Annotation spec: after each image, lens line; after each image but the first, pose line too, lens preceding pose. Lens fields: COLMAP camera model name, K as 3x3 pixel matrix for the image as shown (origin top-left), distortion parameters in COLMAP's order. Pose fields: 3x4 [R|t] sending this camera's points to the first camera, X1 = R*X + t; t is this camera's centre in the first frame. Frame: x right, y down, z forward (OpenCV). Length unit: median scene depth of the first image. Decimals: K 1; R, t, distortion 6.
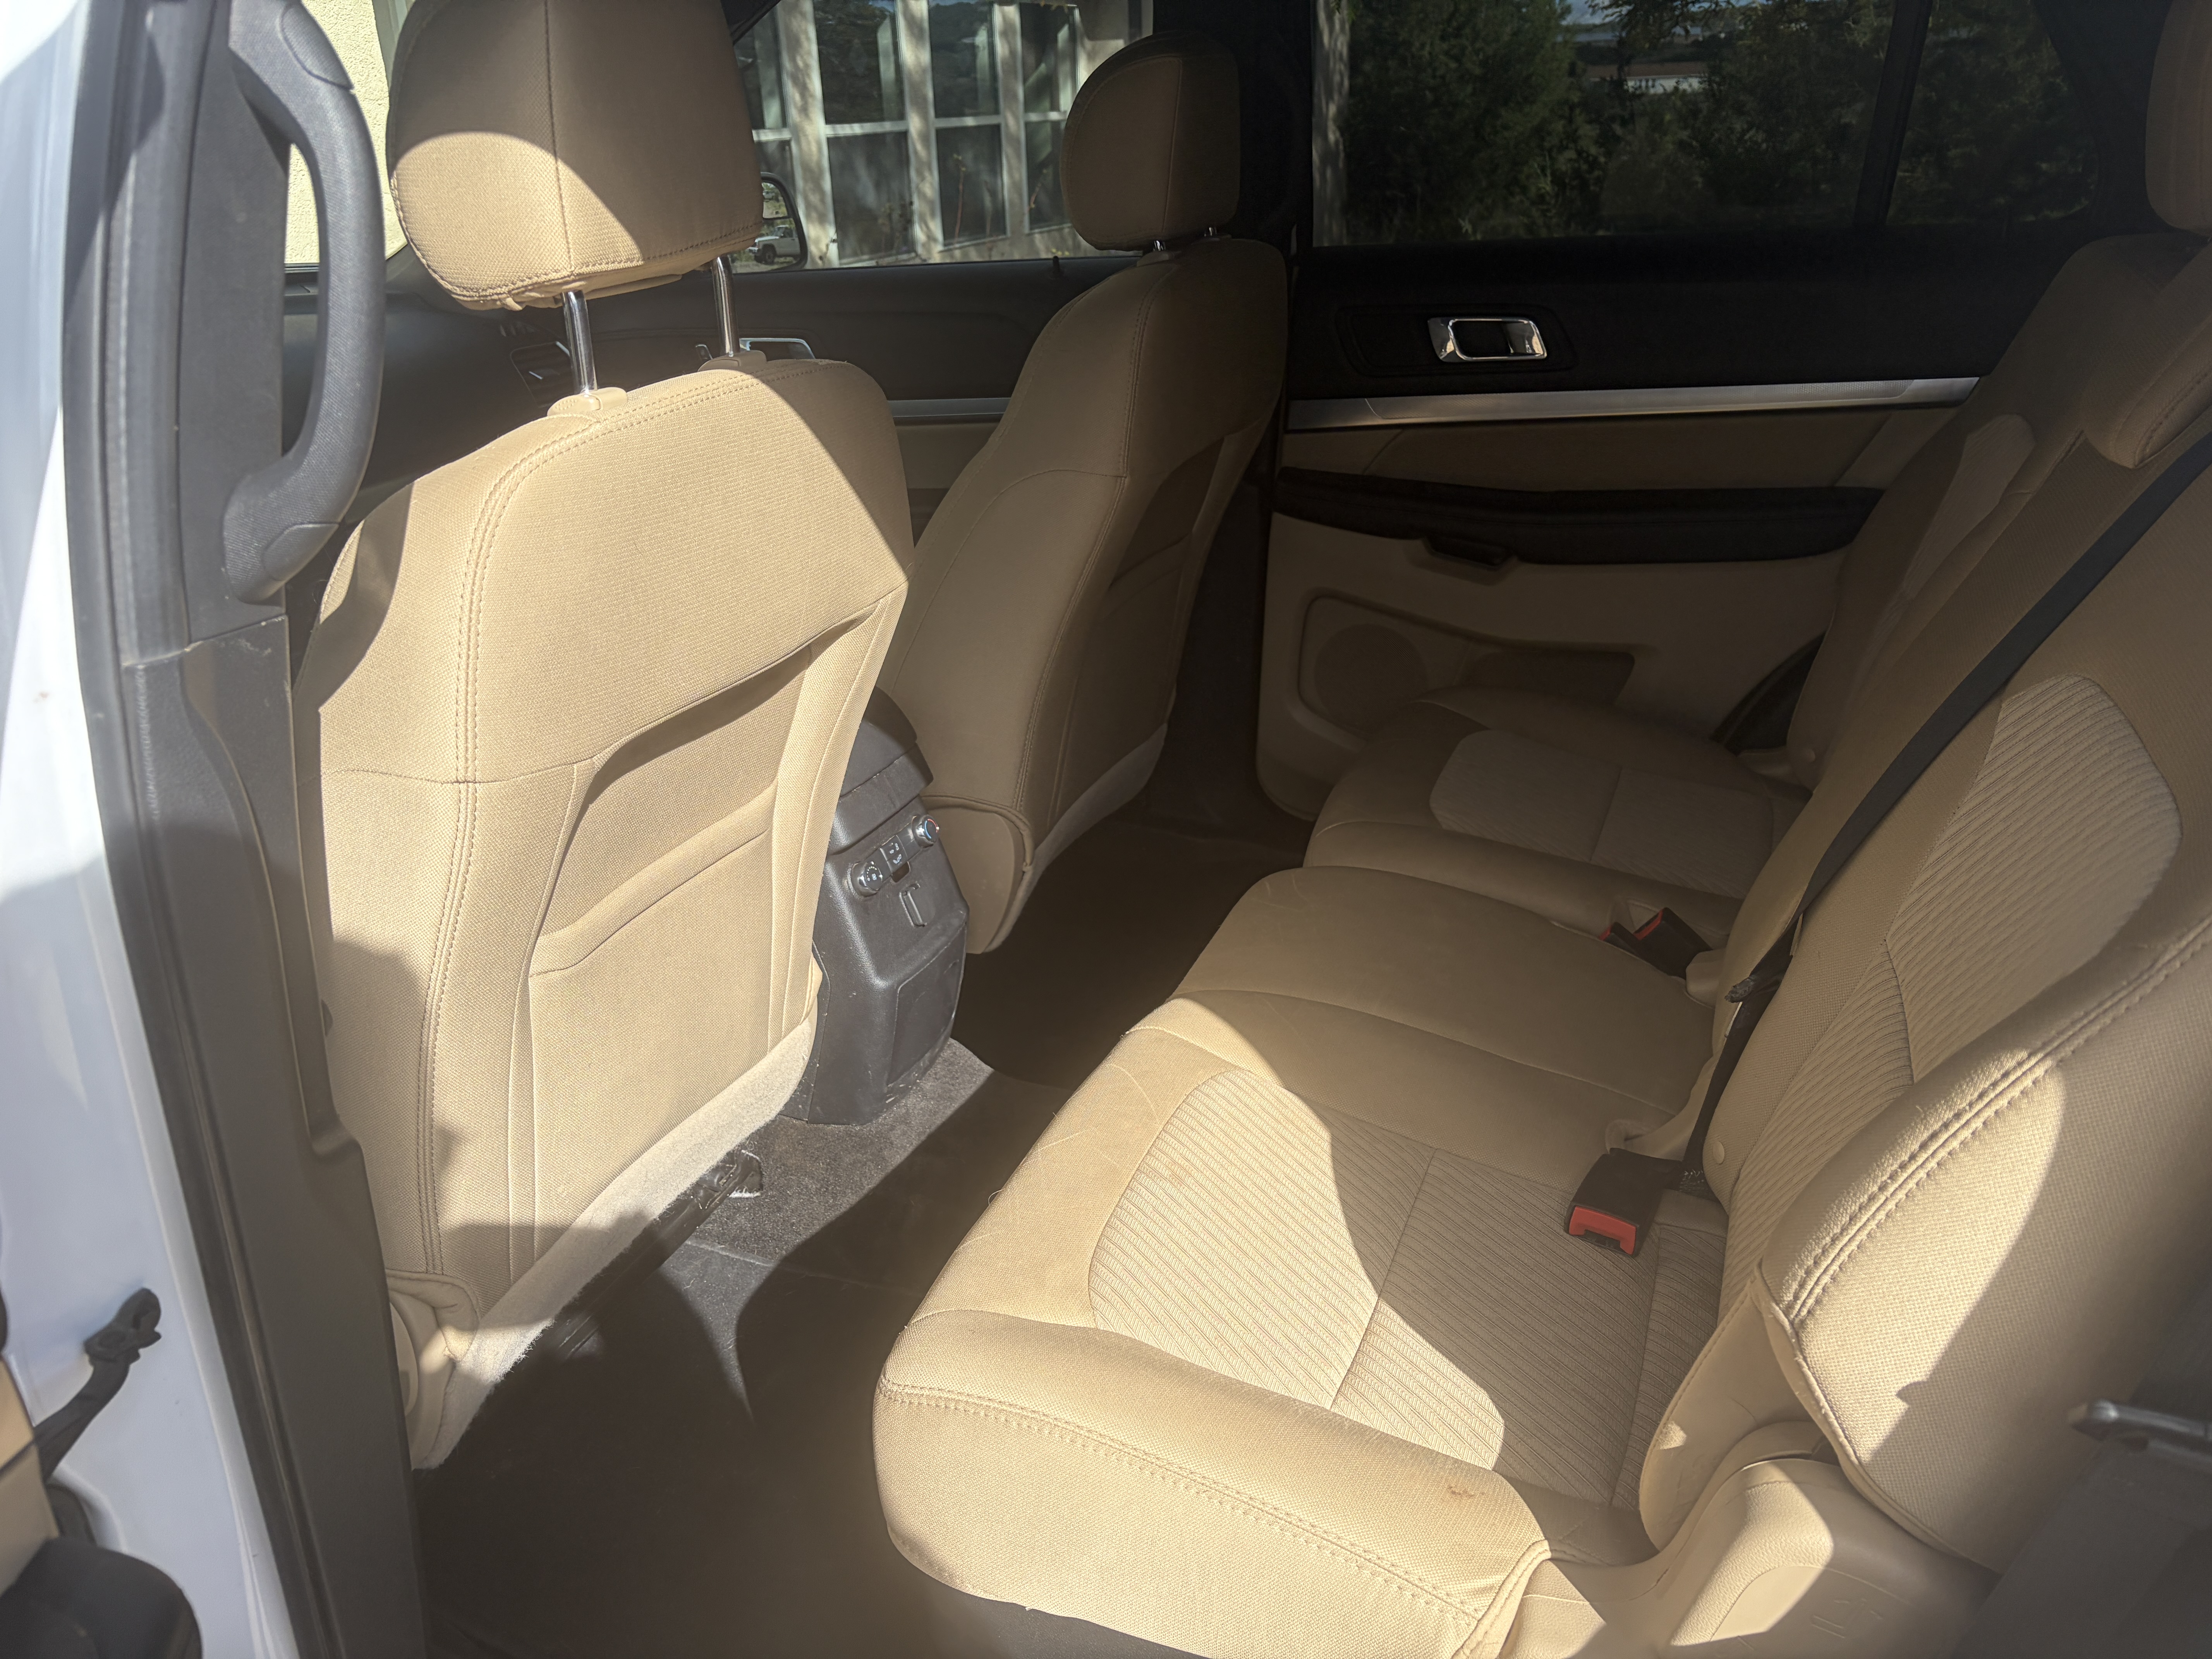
lens RADIAL K [[1720.0, 0, 1106.0], [0, 1720.0, 829.5], [0, 0, 1]] dist [0.091059, -0.006723]
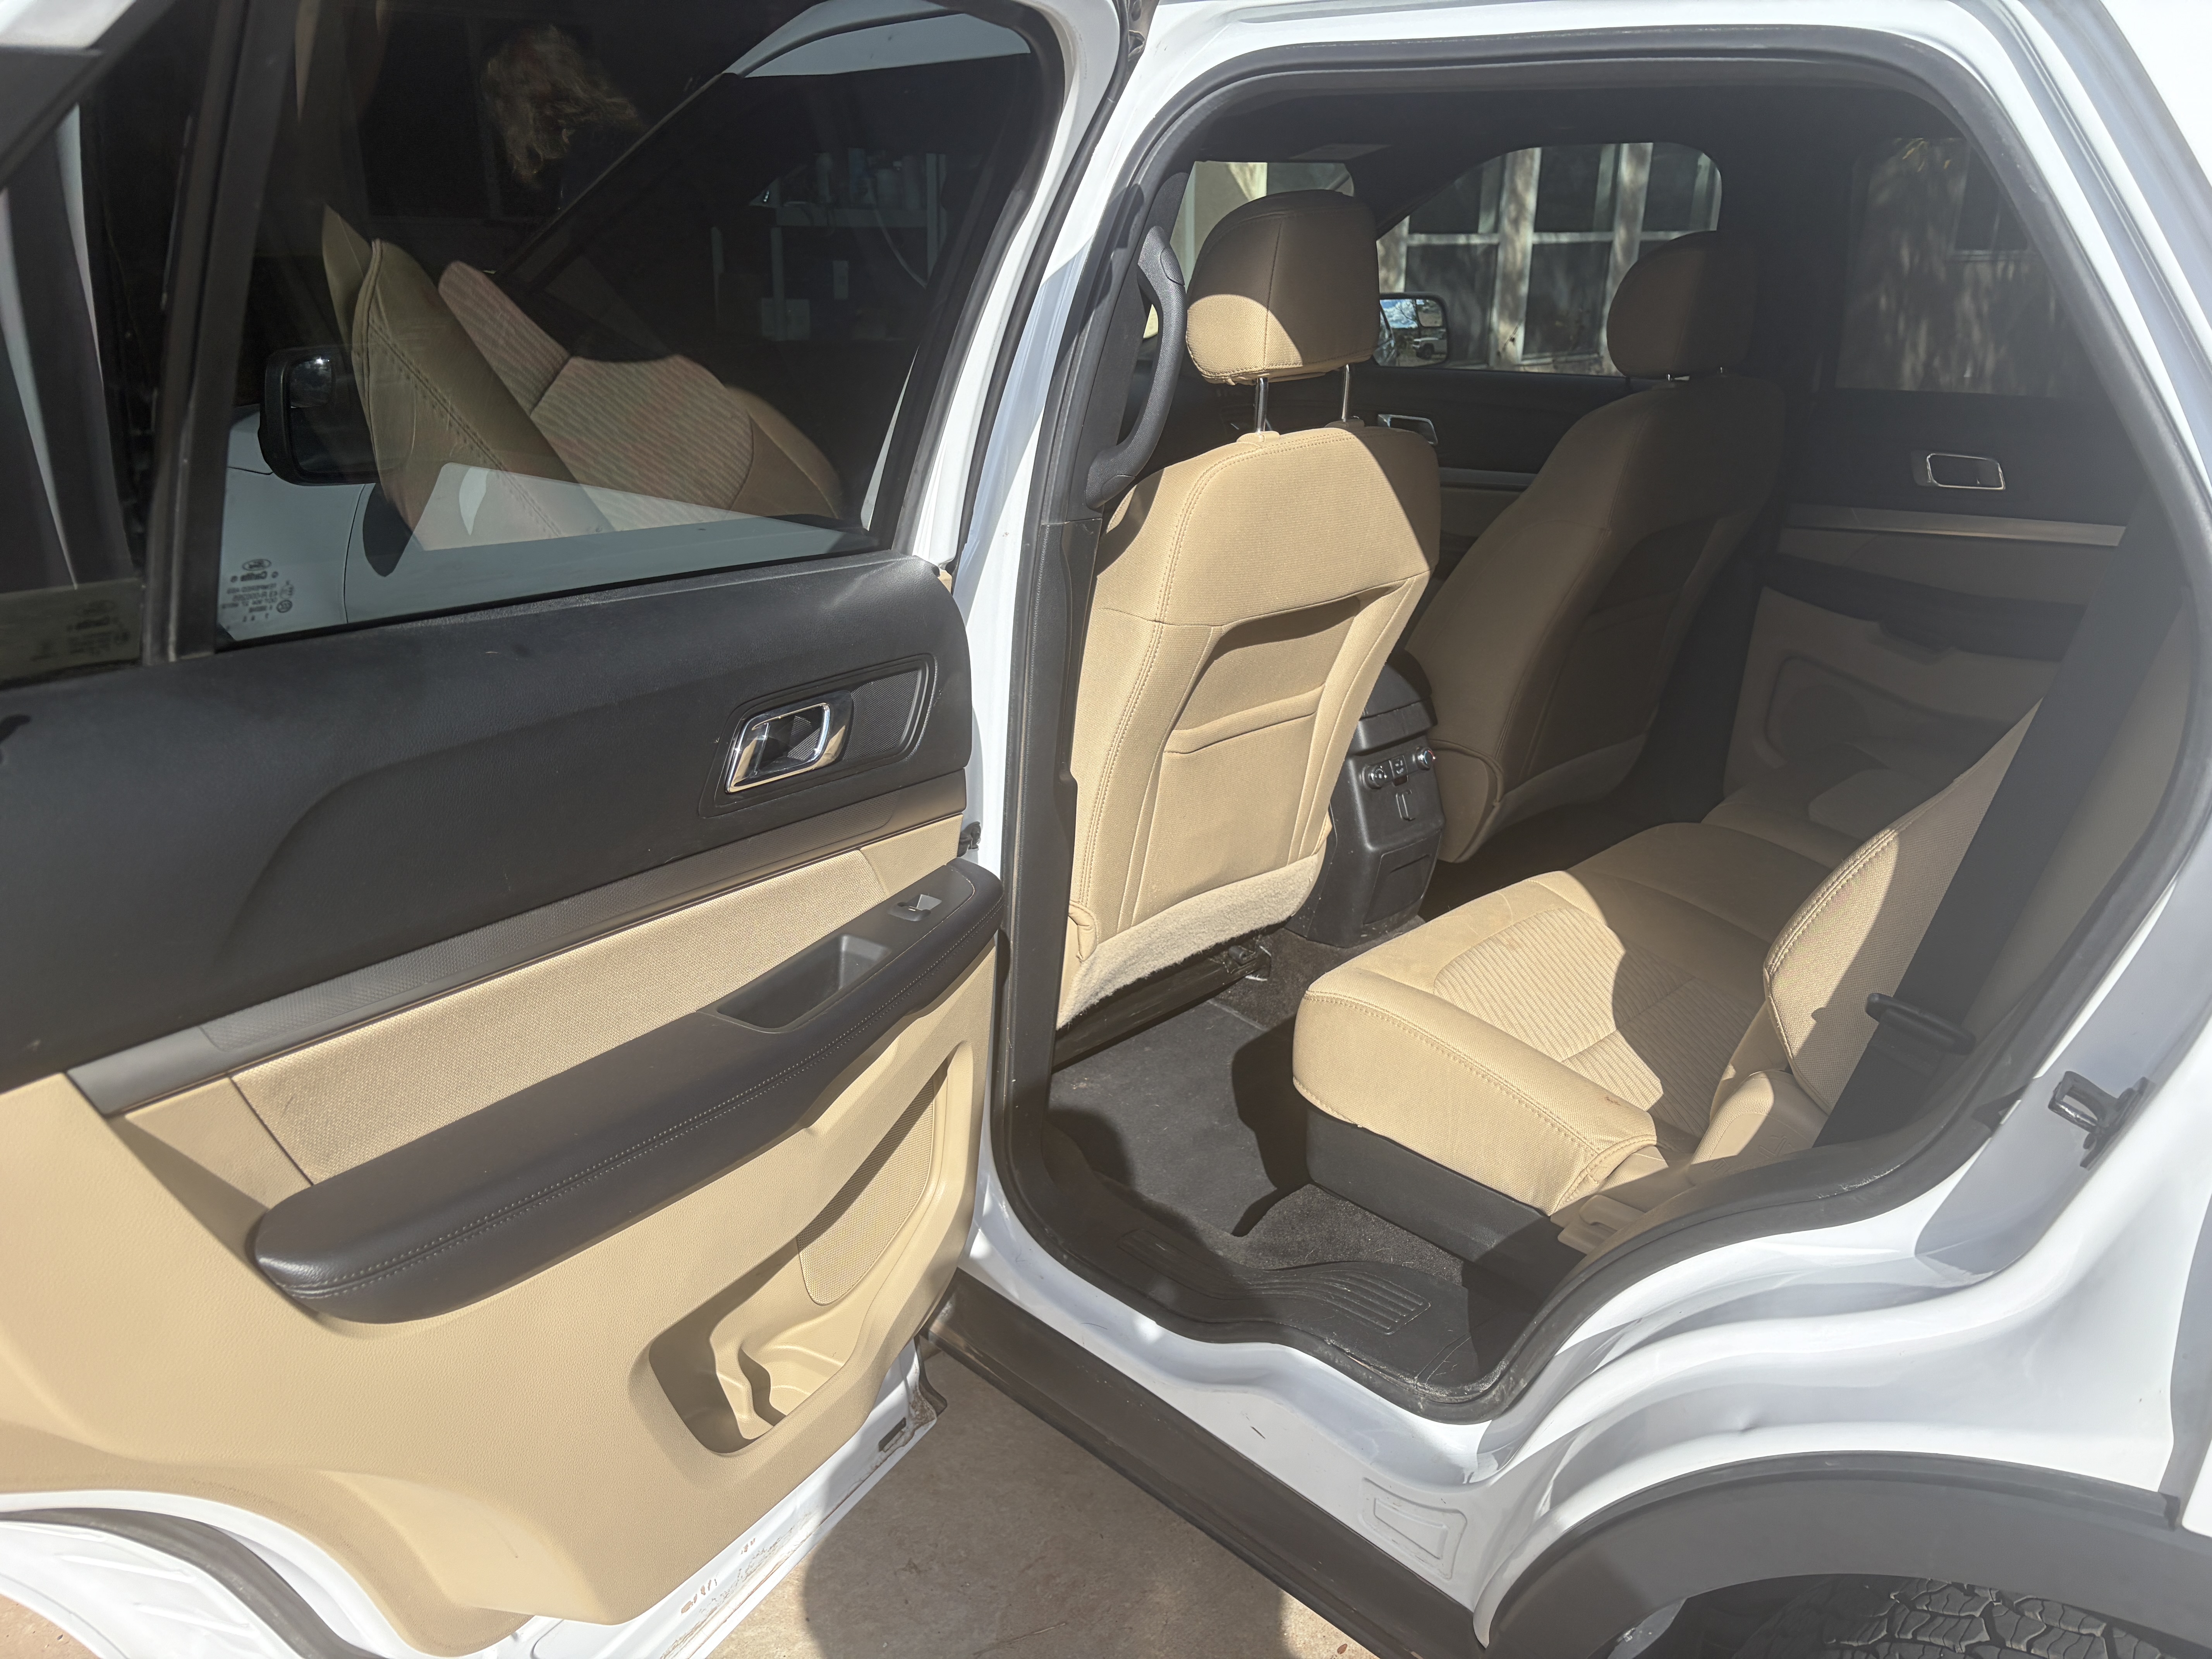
lens RADIAL K [[1694.2, 0, 1106.0], [0, 1694.2, 829.5], [0, 0, 1]] dist [0.035594, -0.001063]
pose [[0.923604, 0.183546, -0.336551, 0.157191], [-0.196464, 0.980501, -0.004423, 0.135023], [0.329176, 0.070206, 0.941655, -0.478006]]
